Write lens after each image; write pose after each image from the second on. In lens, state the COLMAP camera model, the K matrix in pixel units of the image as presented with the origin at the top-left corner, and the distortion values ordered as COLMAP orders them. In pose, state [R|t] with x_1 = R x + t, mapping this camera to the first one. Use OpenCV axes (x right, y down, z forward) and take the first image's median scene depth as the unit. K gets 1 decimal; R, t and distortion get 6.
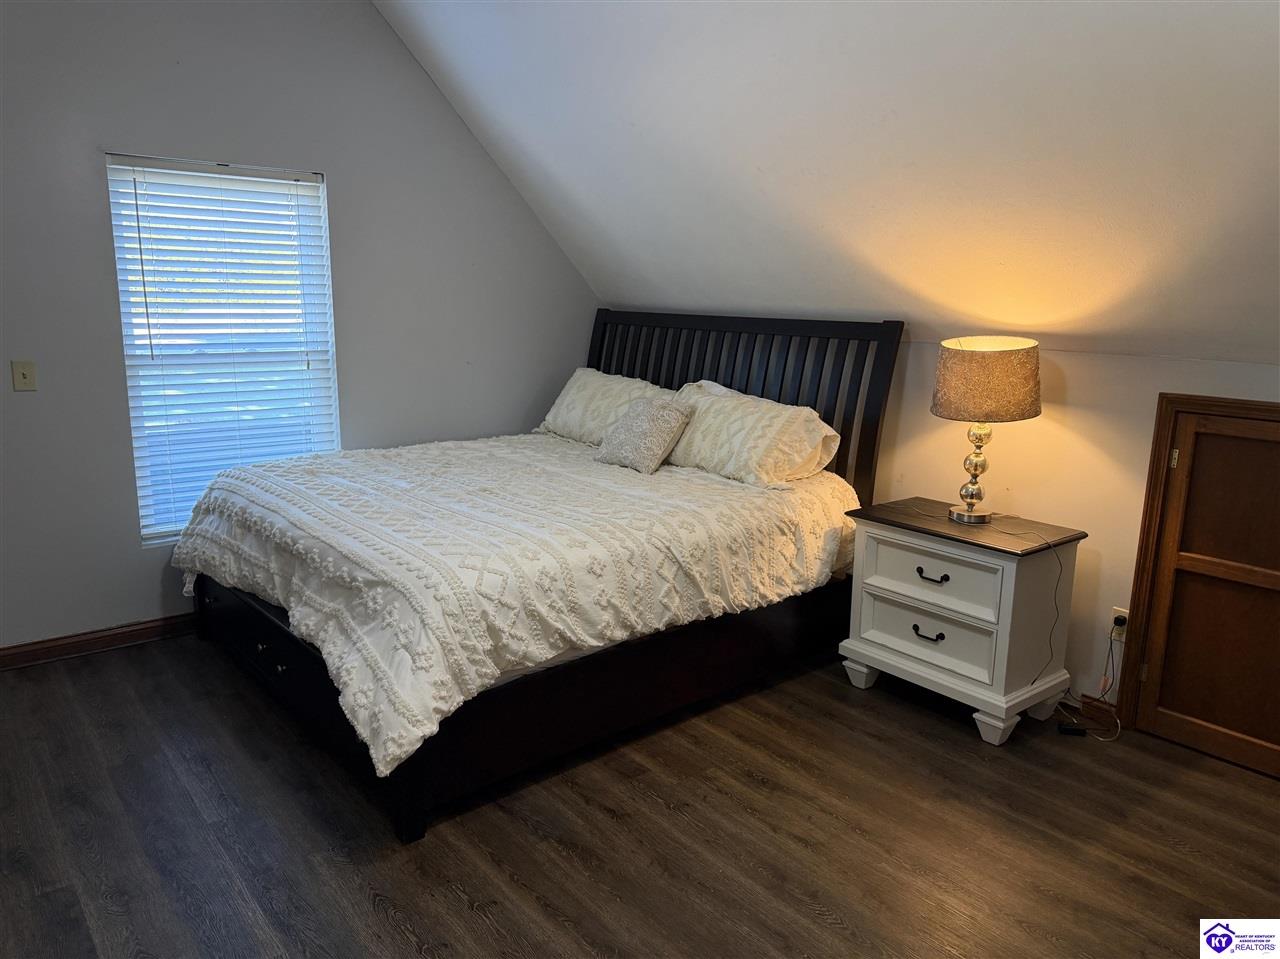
lens RADIAL K [[908.5, 0, 640.2], [0, 908.5, 485.9], [0, 0, 1]] dist [0.035688, -0.051498]
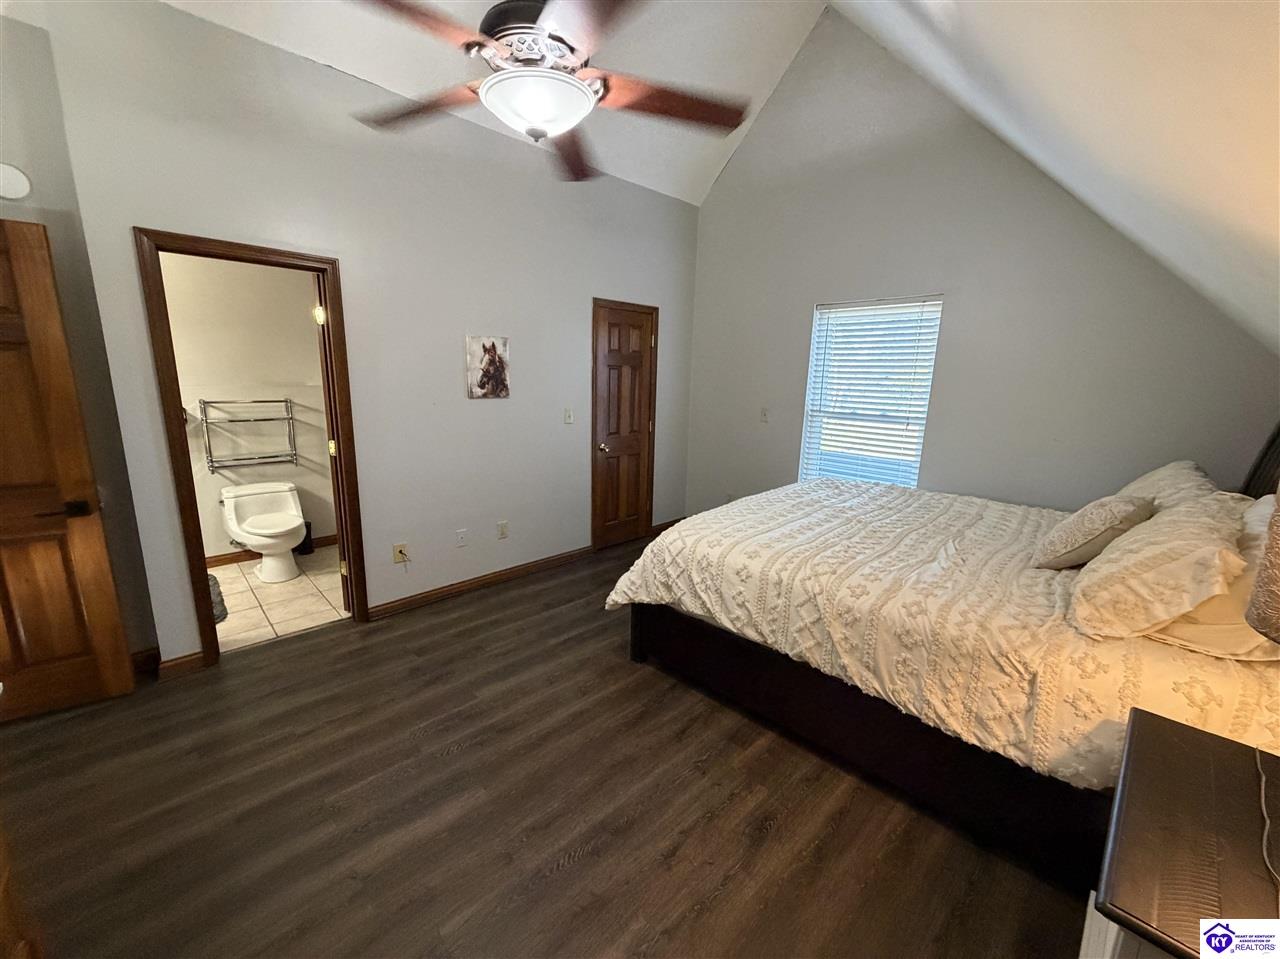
lens RADIAL K [[508.7, 0, 634.3], [0, 508.7, 478.5], [0, 0, 1]] dist [-0.003246, -0.000091]
pose [[0.059890, 0.180283, -0.981790, 0.616819], [-0.217243, 0.962334, 0.163458, -0.125549], [0.974279, 0.203497, 0.096799, 0.708303]]
